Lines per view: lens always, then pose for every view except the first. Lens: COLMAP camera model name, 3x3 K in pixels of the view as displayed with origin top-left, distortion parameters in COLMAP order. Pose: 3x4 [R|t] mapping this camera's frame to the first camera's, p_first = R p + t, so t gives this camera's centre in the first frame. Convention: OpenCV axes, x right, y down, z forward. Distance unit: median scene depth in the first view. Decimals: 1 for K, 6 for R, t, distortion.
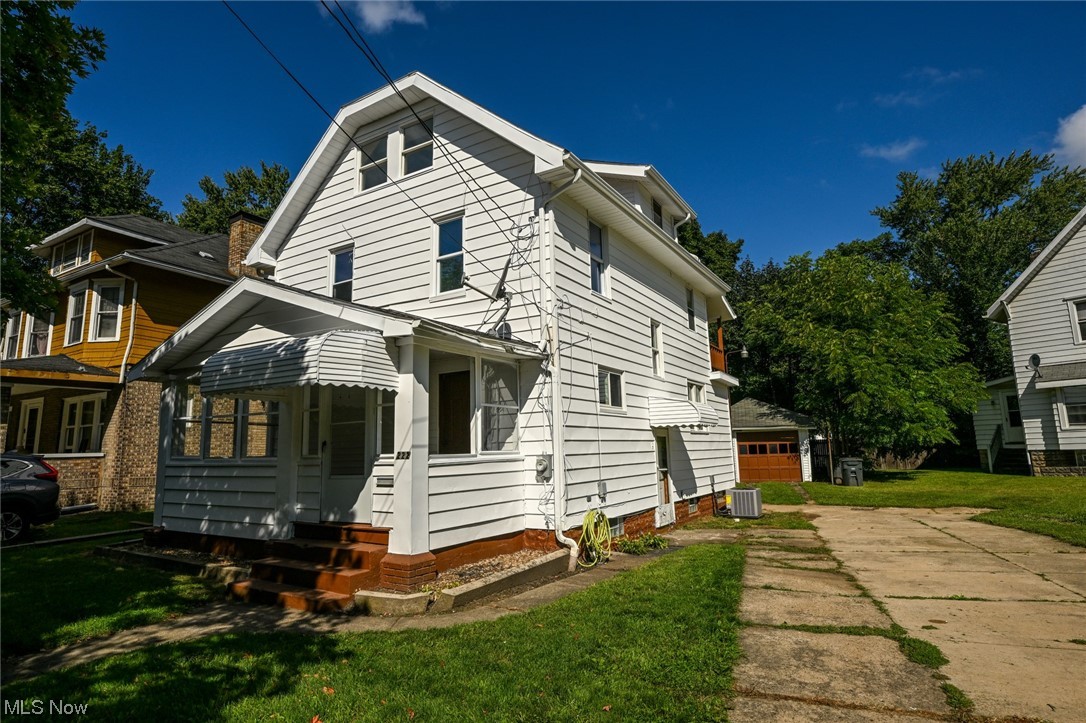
lens RADIAL K [[575.3, 0, 570.6], [0, 575.3, 362.3], [0, 0, 1]] dist [-0.003683, -0.000284]
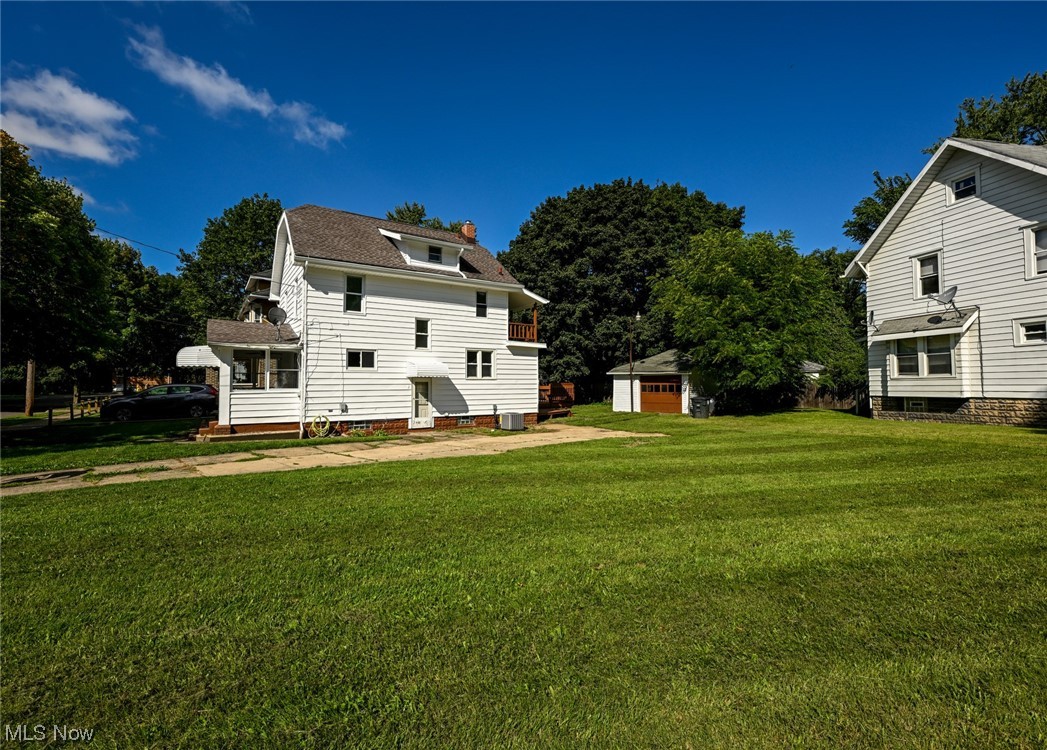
lens RADIAL K [[456.5, 0, 523.5], [0, 456.5, 375.0], [0, 0, 1]] dist [0.000844, -0.000146]
pose [[0.901024, 0.011941, -0.433605, 0.599170], [0.048094, 0.990708, 0.127222, -0.035718], [0.431095, -0.135484, 0.892077, -0.094309]]
